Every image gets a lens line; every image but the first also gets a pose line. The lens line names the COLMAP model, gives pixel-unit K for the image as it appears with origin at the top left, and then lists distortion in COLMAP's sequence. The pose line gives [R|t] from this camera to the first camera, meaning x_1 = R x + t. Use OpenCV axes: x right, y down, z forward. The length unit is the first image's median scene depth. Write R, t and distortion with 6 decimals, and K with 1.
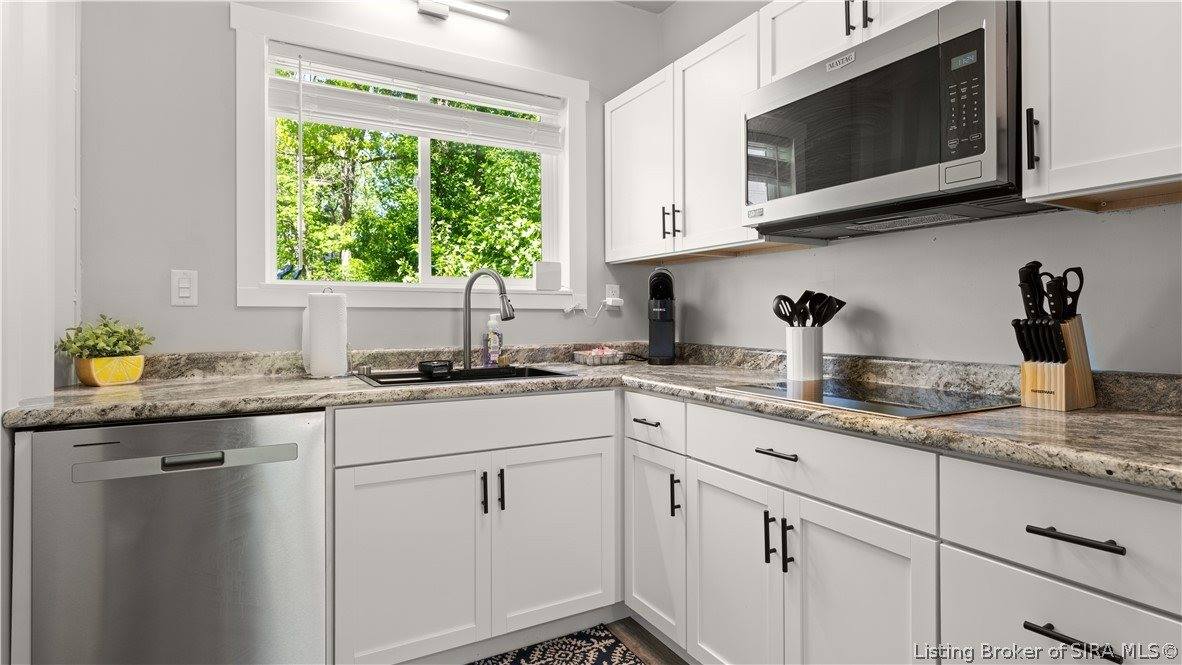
lens RADIAL K [[607.0, 0, 593.6], [0, 607.0, 314.0], [0, 0, 1]] dist [0.011738, -0.000826]
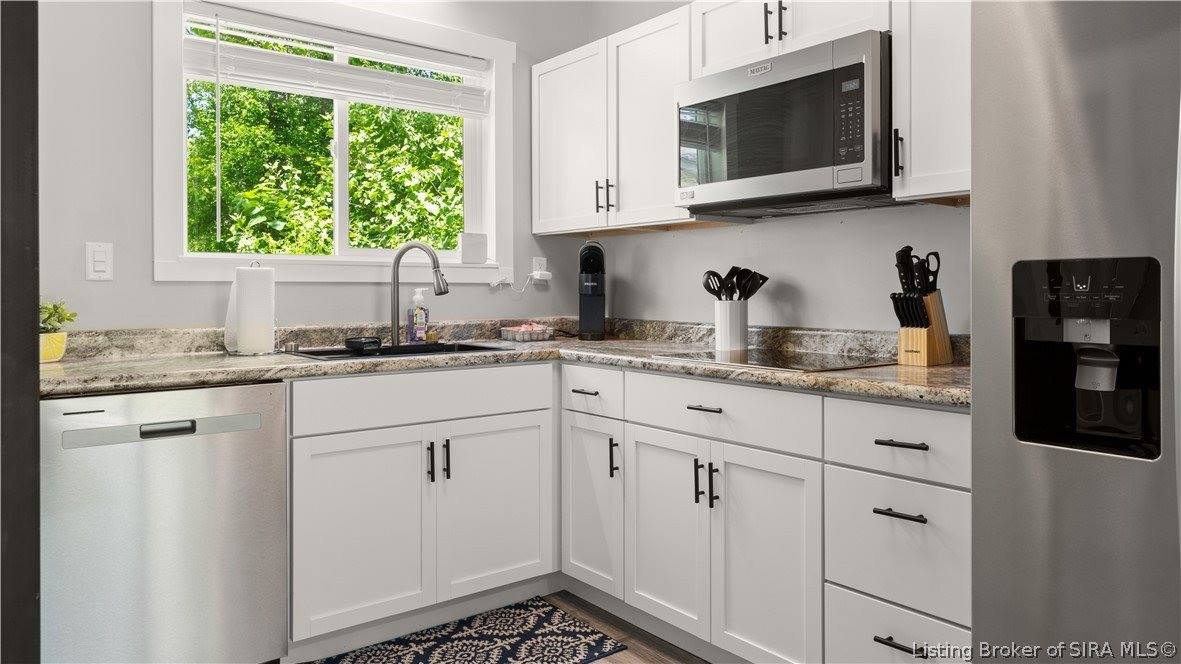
lens RADIAL K [[818.5, 0, 597.0], [0, 818.5, 304.5], [0, 0, 1]] dist [0.026129, -0.001414]
pose [[0.987843, -0.003940, 0.155407, -0.108813], [0.000450, 0.999747, 0.022483, -0.004087], [-0.155457, -0.022139, 0.987595, -0.381696]]
